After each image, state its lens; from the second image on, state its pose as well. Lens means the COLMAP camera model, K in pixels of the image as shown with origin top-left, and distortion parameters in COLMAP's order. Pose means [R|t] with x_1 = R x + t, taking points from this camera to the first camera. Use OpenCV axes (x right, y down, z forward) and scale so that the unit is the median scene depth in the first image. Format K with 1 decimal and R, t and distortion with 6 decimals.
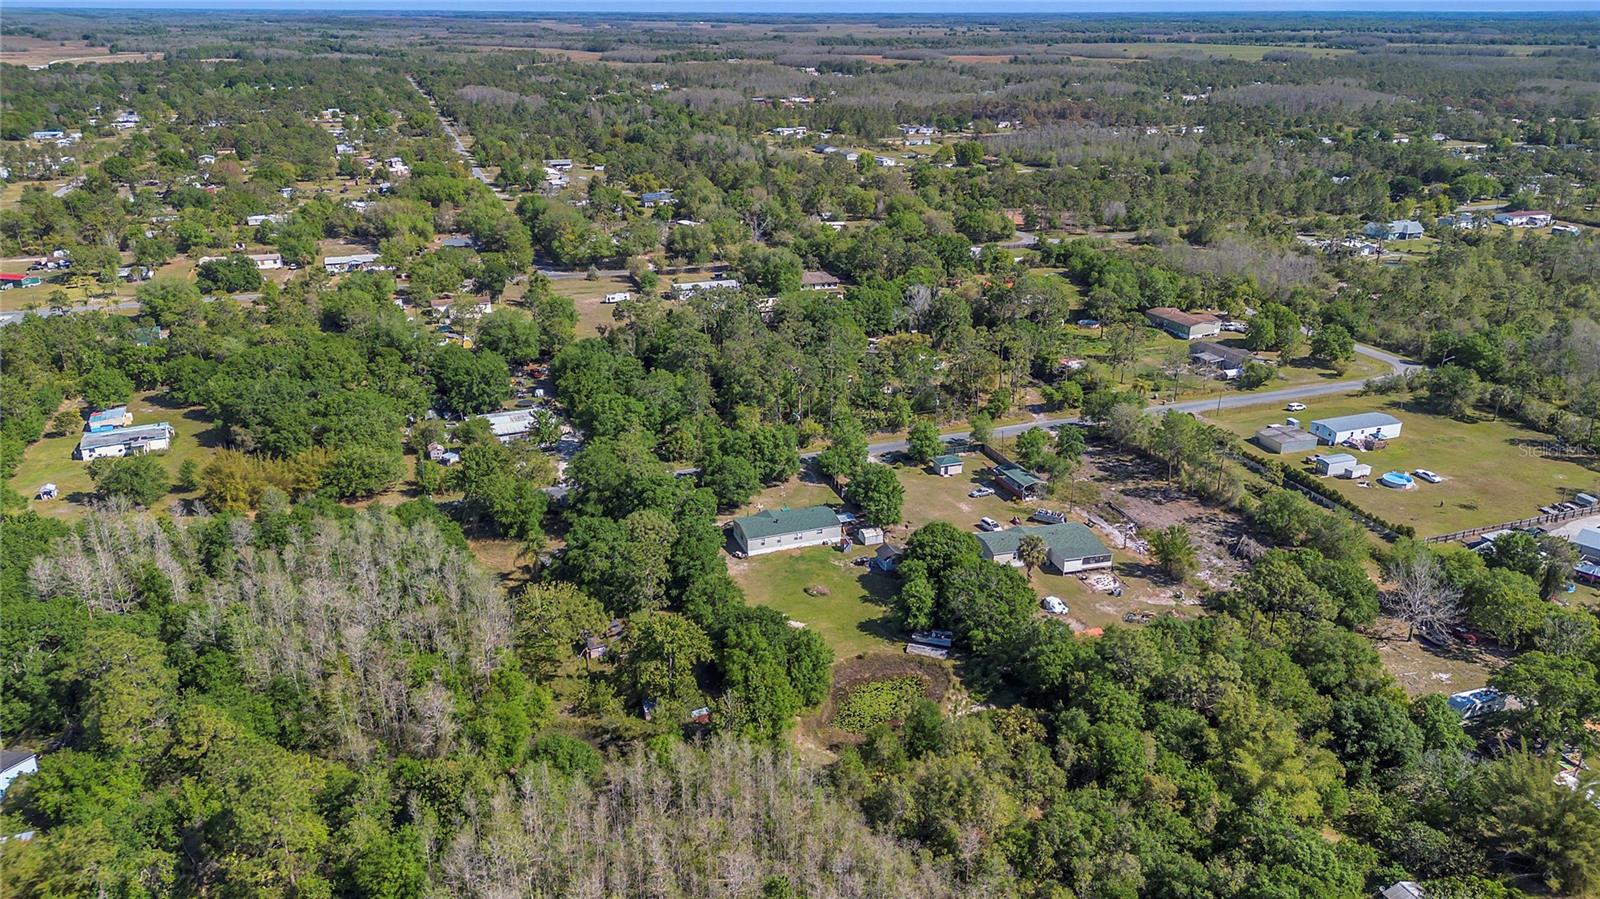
lens RADIAL K [[1122.7, 0, 800.0], [0, 1122.7, 449.5], [0, 0, 1]] dist [0.003211, -0.042852]
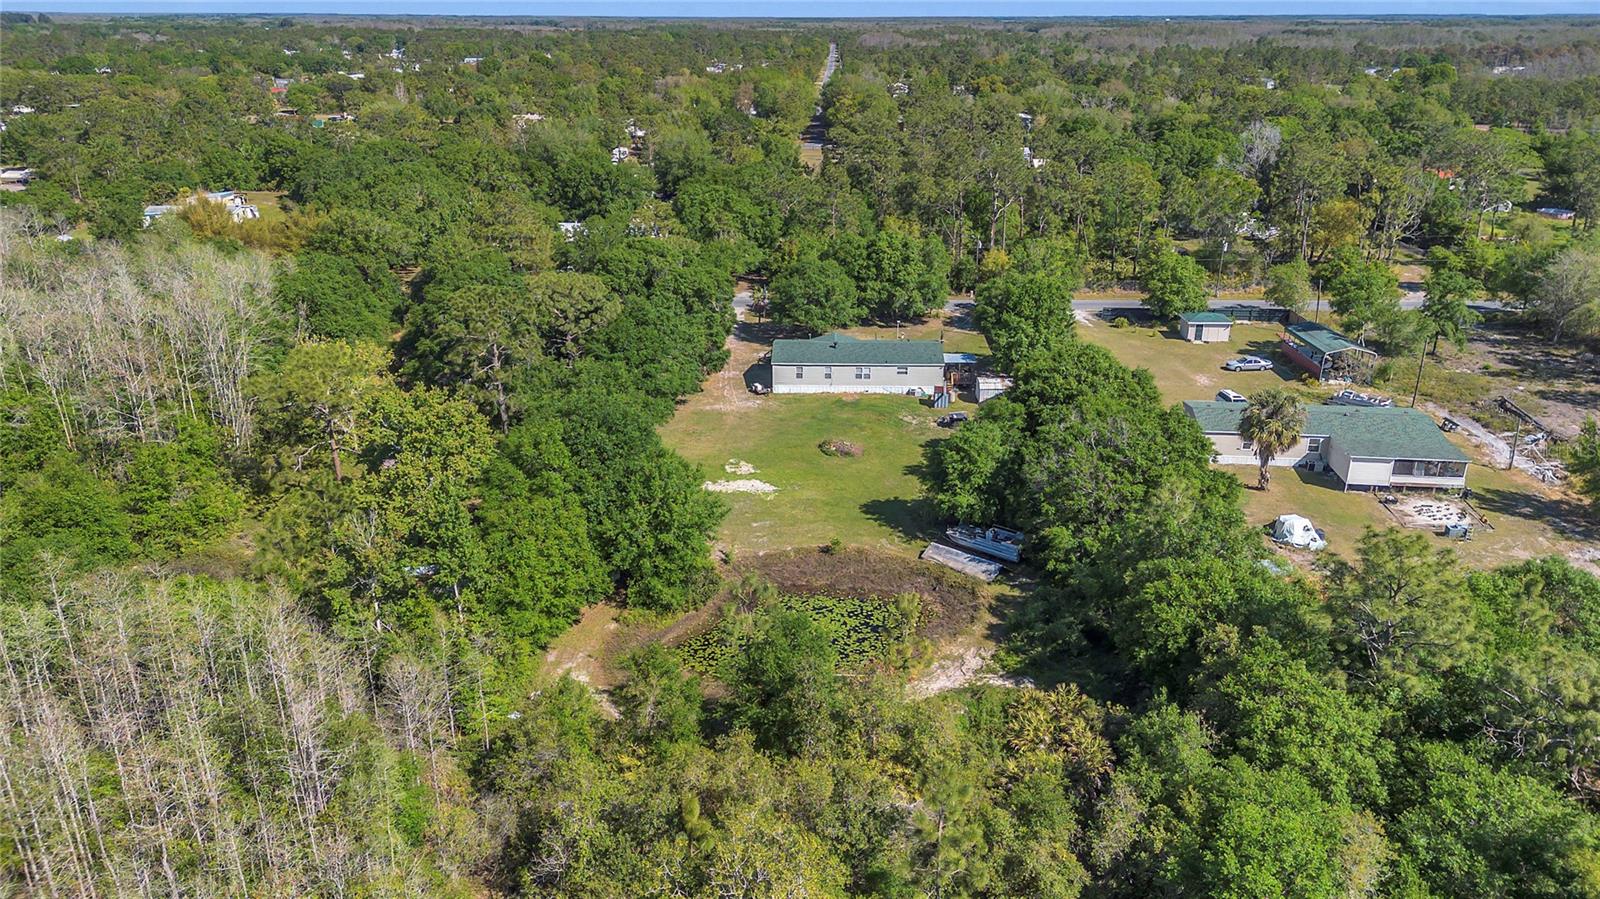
lens RADIAL K [[1122.7, 0, 800.0], [0, 1122.7, 449.5], [0, 0, 1]] dist [0.003211, -0.042852]
pose [[0.921510, 0.122888, -0.368398, 0.204771], [-0.130636, 0.991423, 0.003940, 0.130142], [0.365722, 0.044495, 0.929660, 0.494234]]
